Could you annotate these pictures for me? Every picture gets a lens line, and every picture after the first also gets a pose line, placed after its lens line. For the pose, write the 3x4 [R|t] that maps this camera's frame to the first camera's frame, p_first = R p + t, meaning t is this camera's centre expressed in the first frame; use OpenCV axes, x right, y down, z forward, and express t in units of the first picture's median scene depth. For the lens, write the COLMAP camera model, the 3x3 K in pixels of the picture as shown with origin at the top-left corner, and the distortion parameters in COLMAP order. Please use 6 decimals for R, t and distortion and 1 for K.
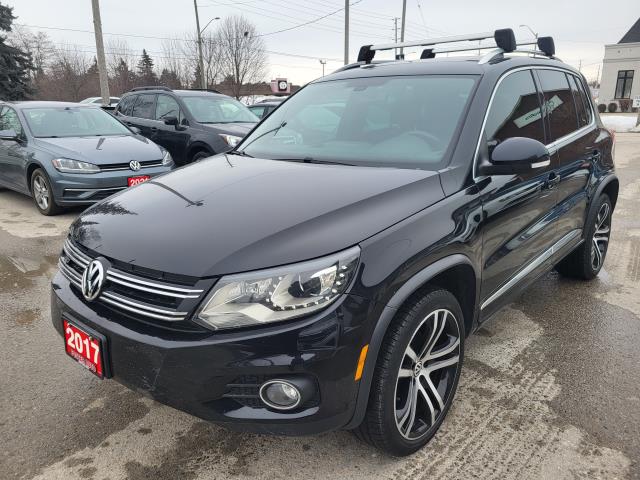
lens RADIAL K [[484.3, 0, 316.1], [0, 484.3, 237.5], [0, 0, 1]] dist [0.090542, -0.075740]
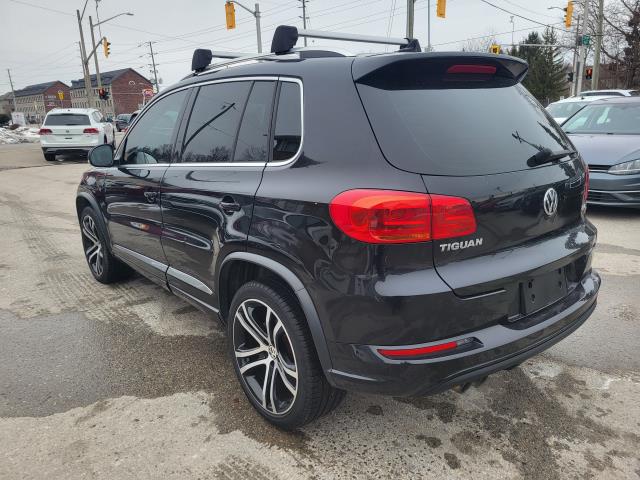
lens RADIAL K [[484.3, 0, 316.1], [0, 484.3, 237.5], [0, 0, 1]] dist [0.090542, -0.075740]
pose [[-0.153064, 0.266719, -0.951542, 1.793544], [-0.235402, 0.925330, 0.297238, -0.524980], [0.959769, 0.269491, -0.078849, 1.780430]]
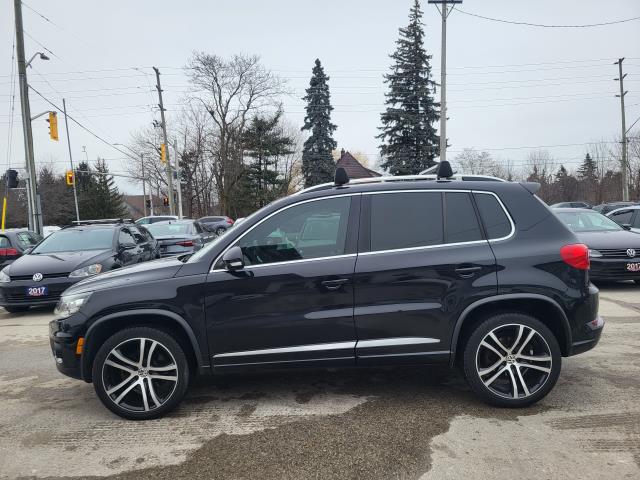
lens RADIAL K [[482.2, 0, 322.2], [0, 482.2, 240.5], [0, 0, 1]] dist [0.089371, -0.074284]
pose [[0.660482, 0.023981, -0.750459, 1.686640], [-0.171325, 0.977936, -0.119533, -0.082684], [0.731034, 0.207521, 0.650018, 0.197033]]
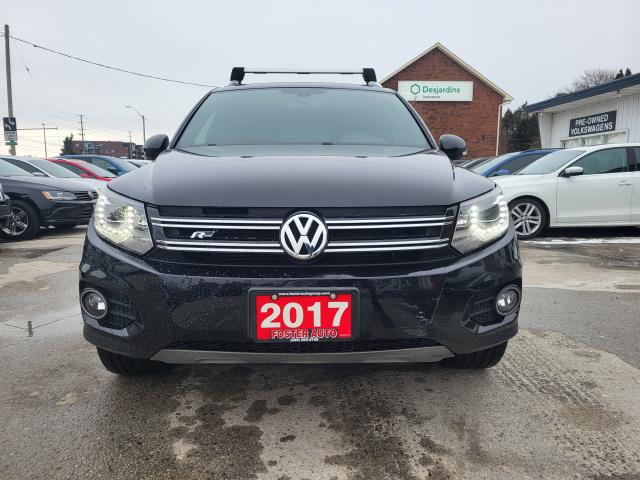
lens RADIAL K [[482.2, 0, 322.2], [0, 482.2, 240.5], [0, 0, 1]] dist [0.089371, -0.074284]
pose [[0.720448, -0.073600, 0.689593, -0.796669], [0.172665, 0.982077, -0.075573, 0.129328], [-0.671671, 0.173515, 0.720244, 0.292634]]
